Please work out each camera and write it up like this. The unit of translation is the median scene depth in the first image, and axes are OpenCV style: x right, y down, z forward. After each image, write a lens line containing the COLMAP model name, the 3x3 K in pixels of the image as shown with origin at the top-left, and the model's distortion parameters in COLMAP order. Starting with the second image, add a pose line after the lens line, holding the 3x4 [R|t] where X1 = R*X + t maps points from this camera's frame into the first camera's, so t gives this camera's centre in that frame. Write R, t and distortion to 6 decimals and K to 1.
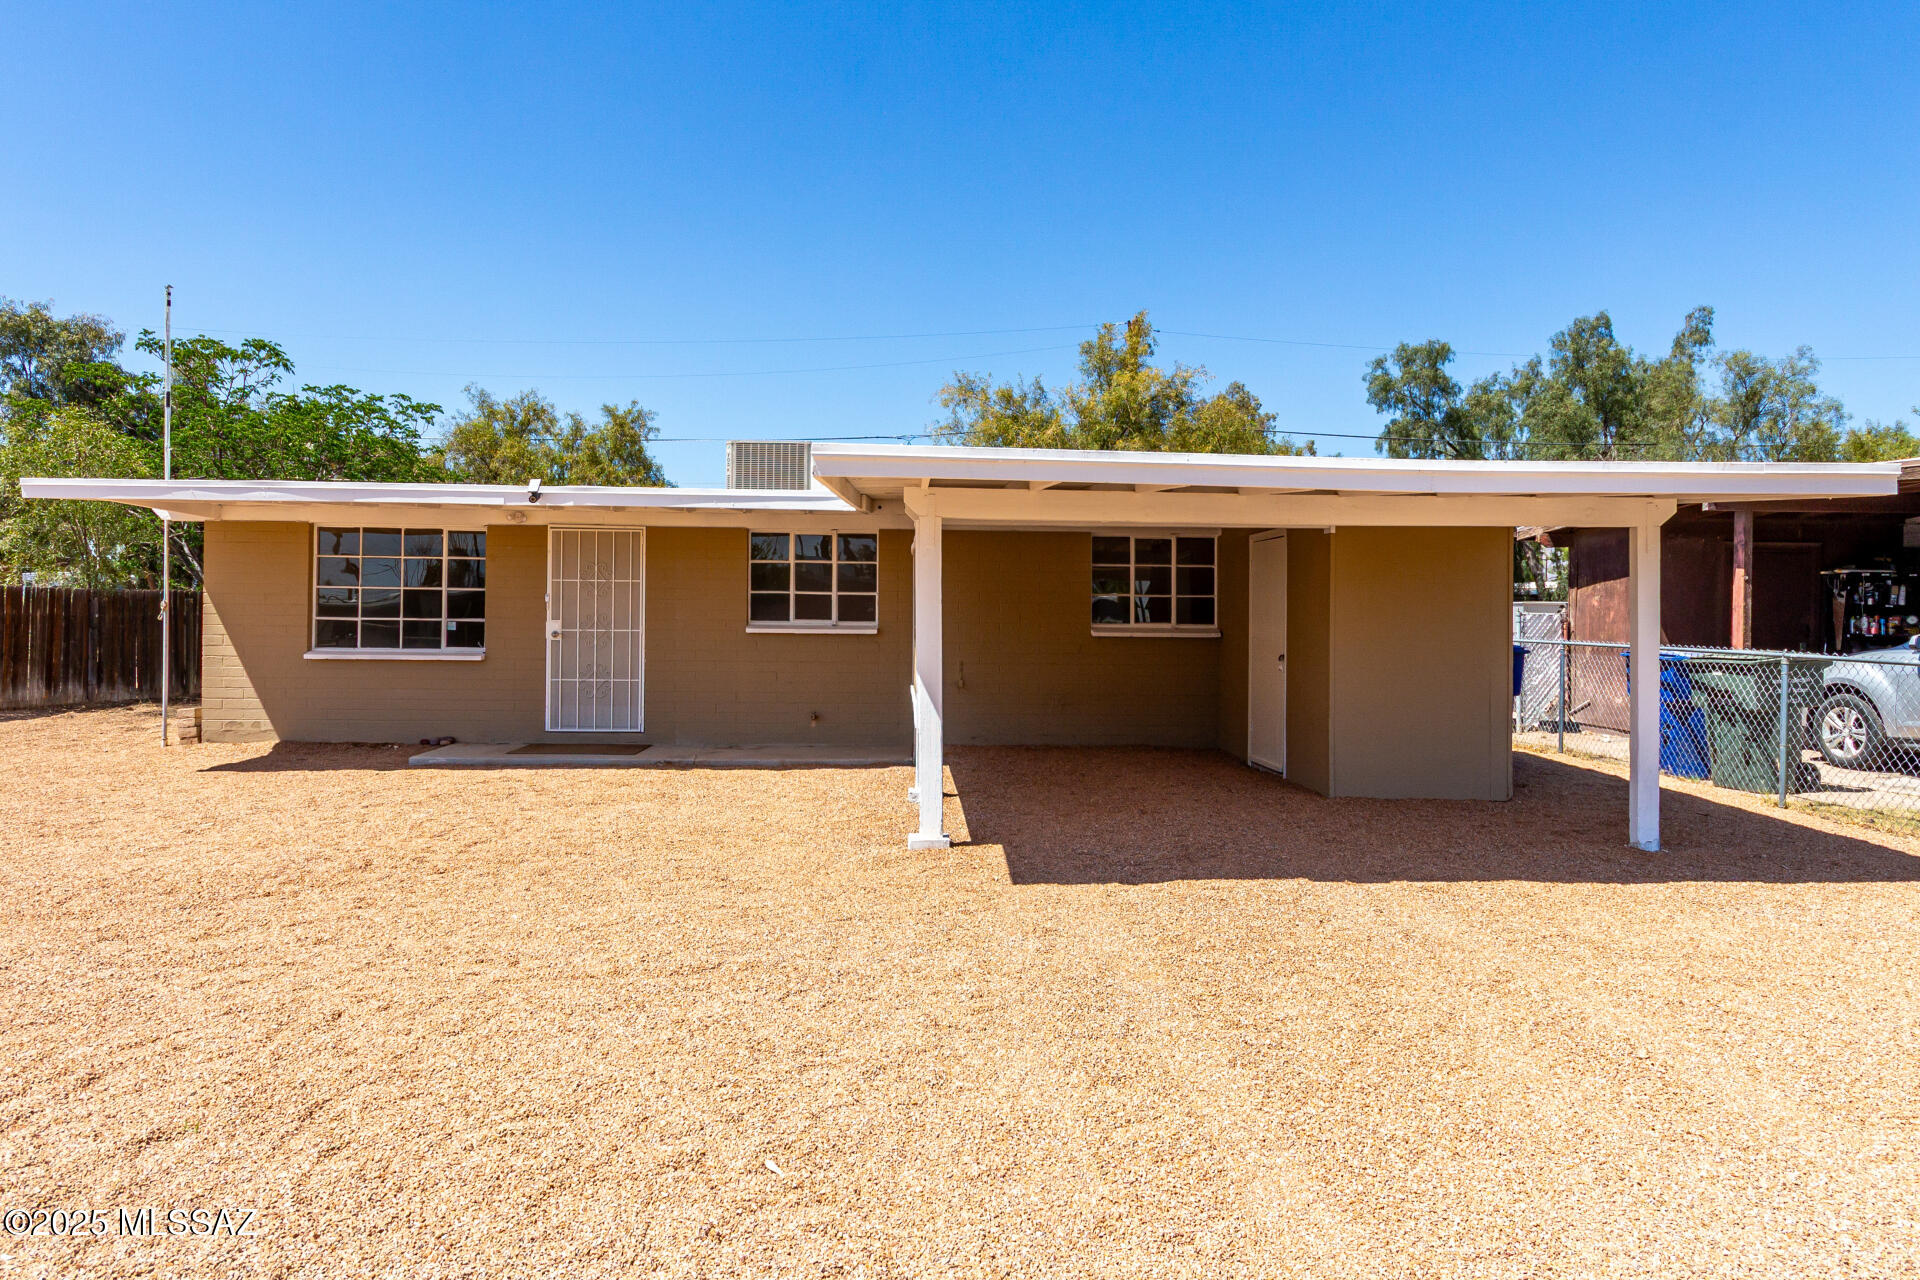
lens RADIAL K [[1176.9, 0, 959.9], [0, 1176.9, 609.4], [0, 0, 1]] dist [0.019937, 0.000247]
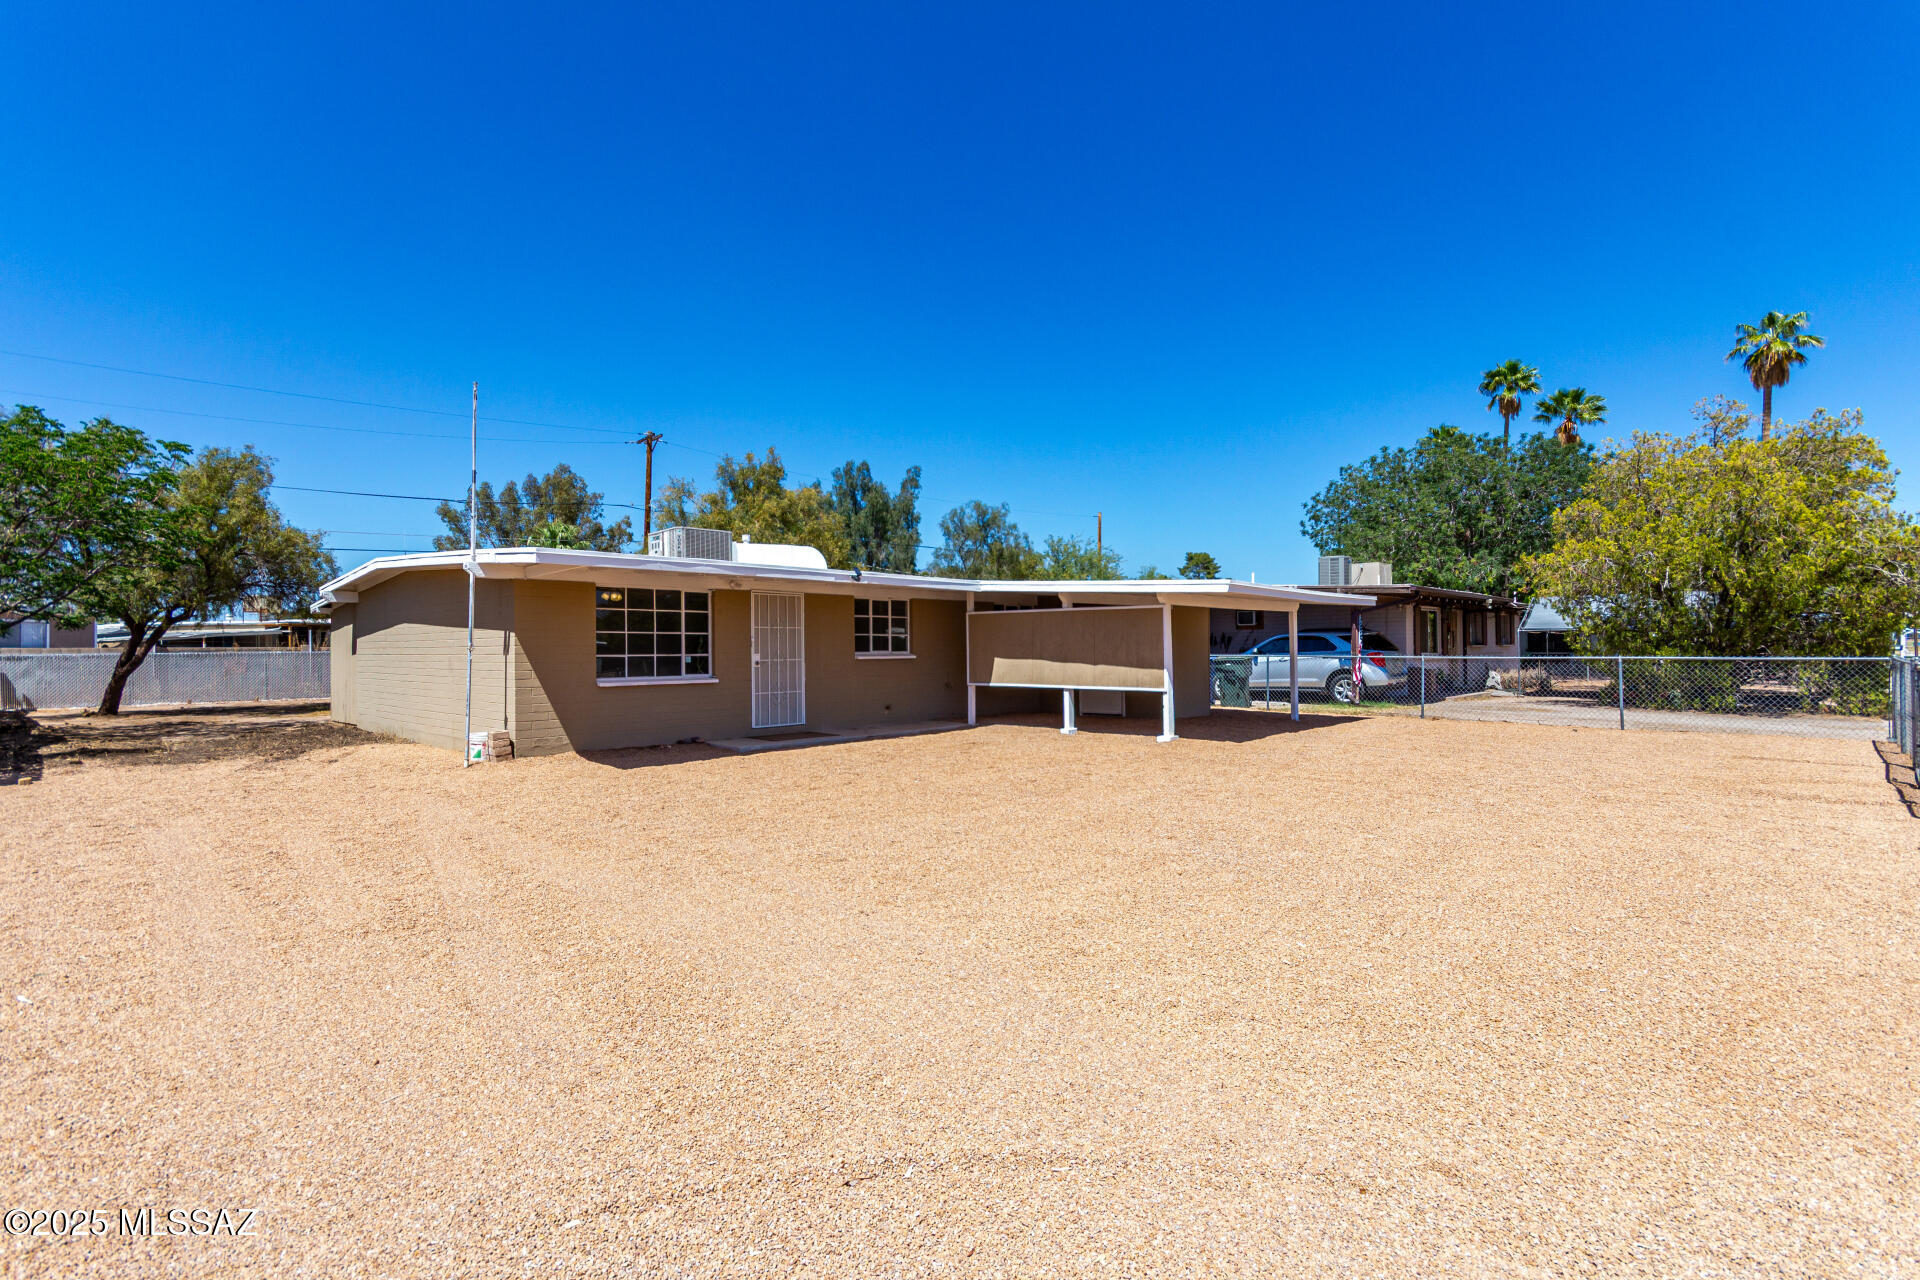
lens RADIAL K [[897.9, 0, 960.0], [0, 897.9, 640.0], [0, 0, 1]] dist [0.001430, -0.000003]
pose [[0.720645, -0.007936, 0.693259, -0.939907], [0.007657, 0.999965, 0.003488, -0.010541], [-0.693262, 0.002795, 0.720680, 0.001234]]
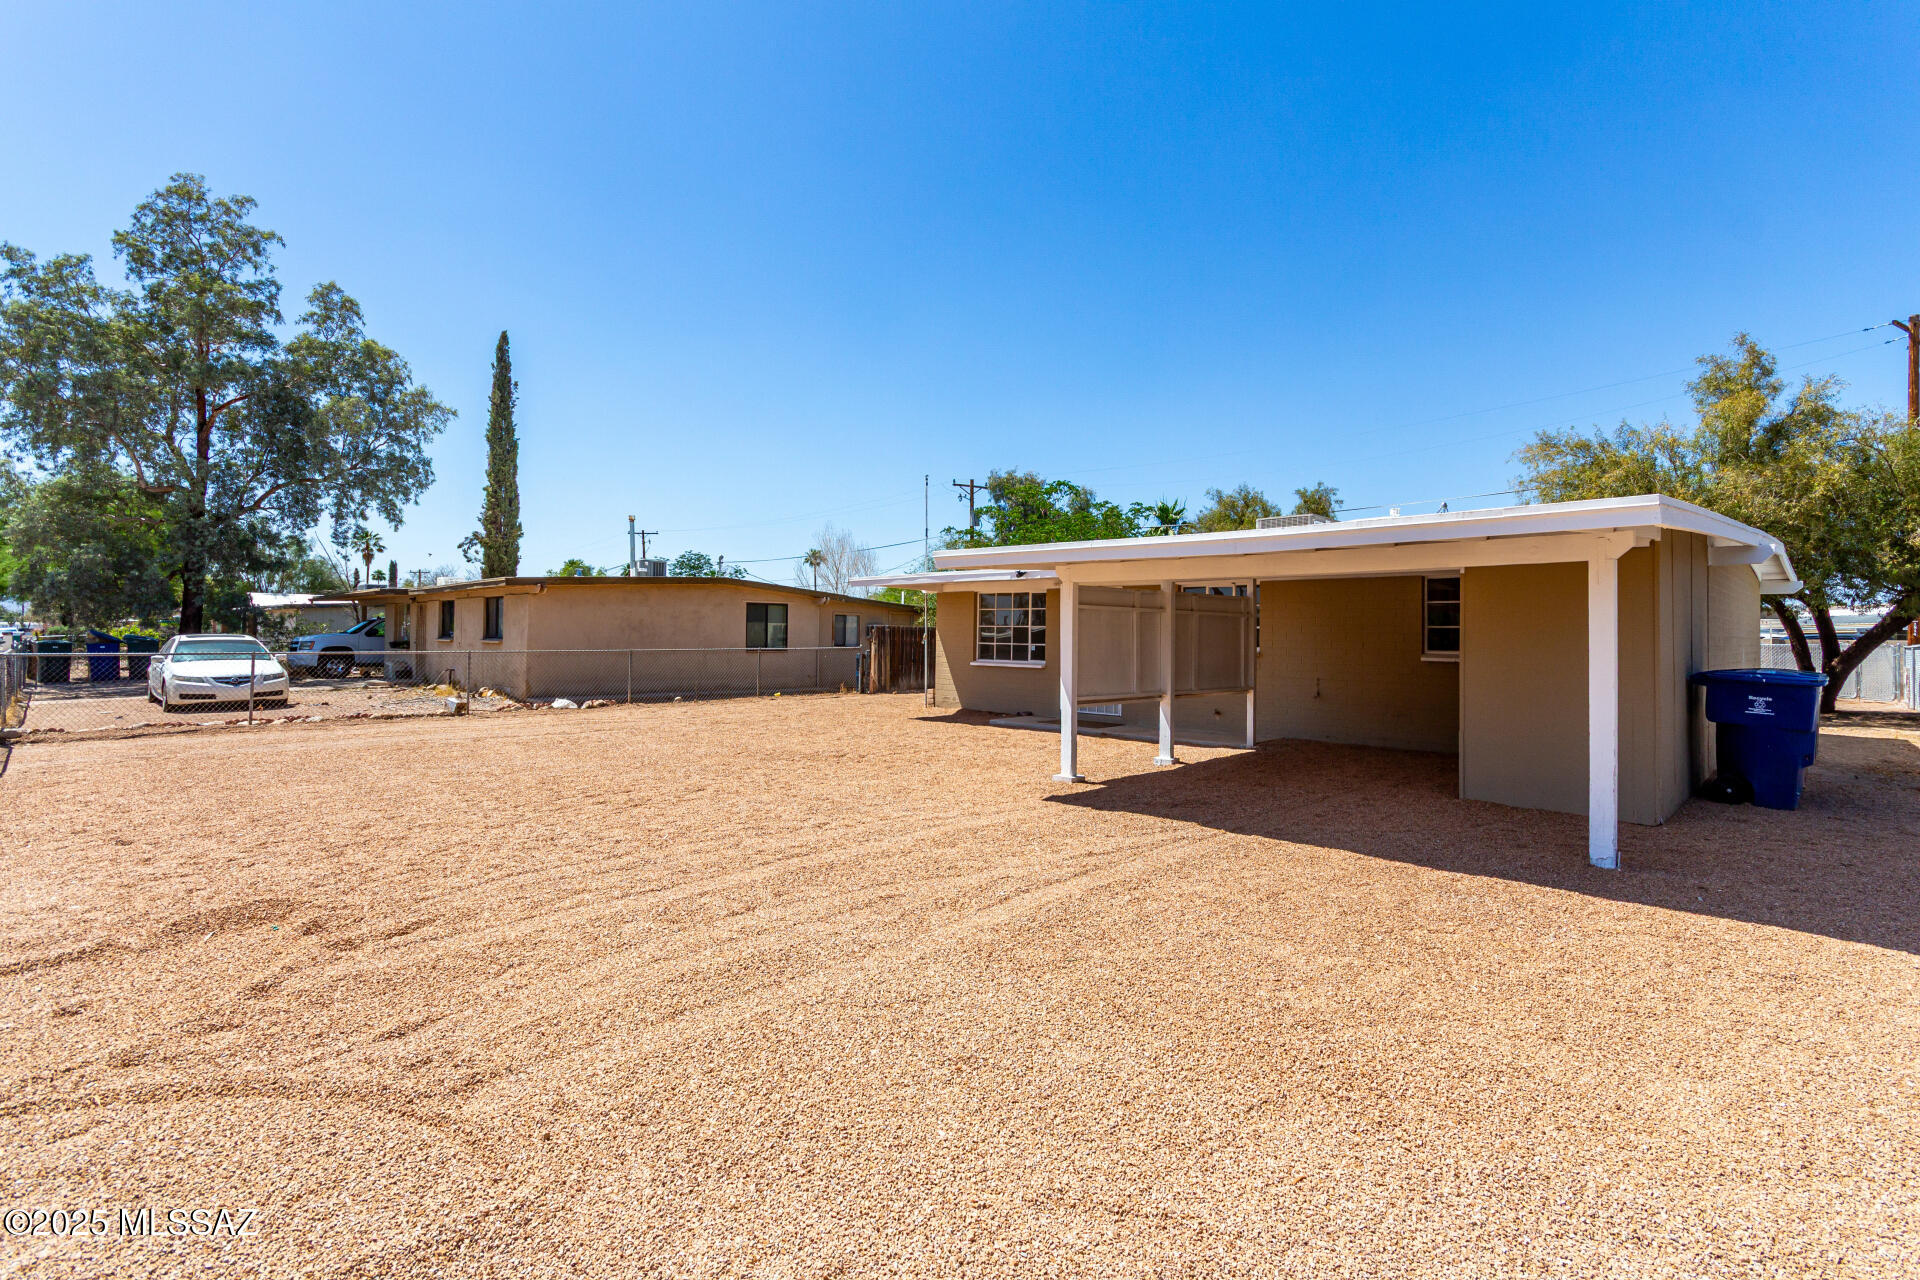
lens RADIAL K [[897.9, 0, 960.0], [0, 897.9, 640.0], [0, 0, 1]] dist [0.001430, -0.000003]
pose [[0.686263, 0.001755, -0.727351, 0.451627], [-0.001068, 0.999998, 0.001405, 0.000373], [0.727353, -0.000188, 0.686264, 0.021184]]
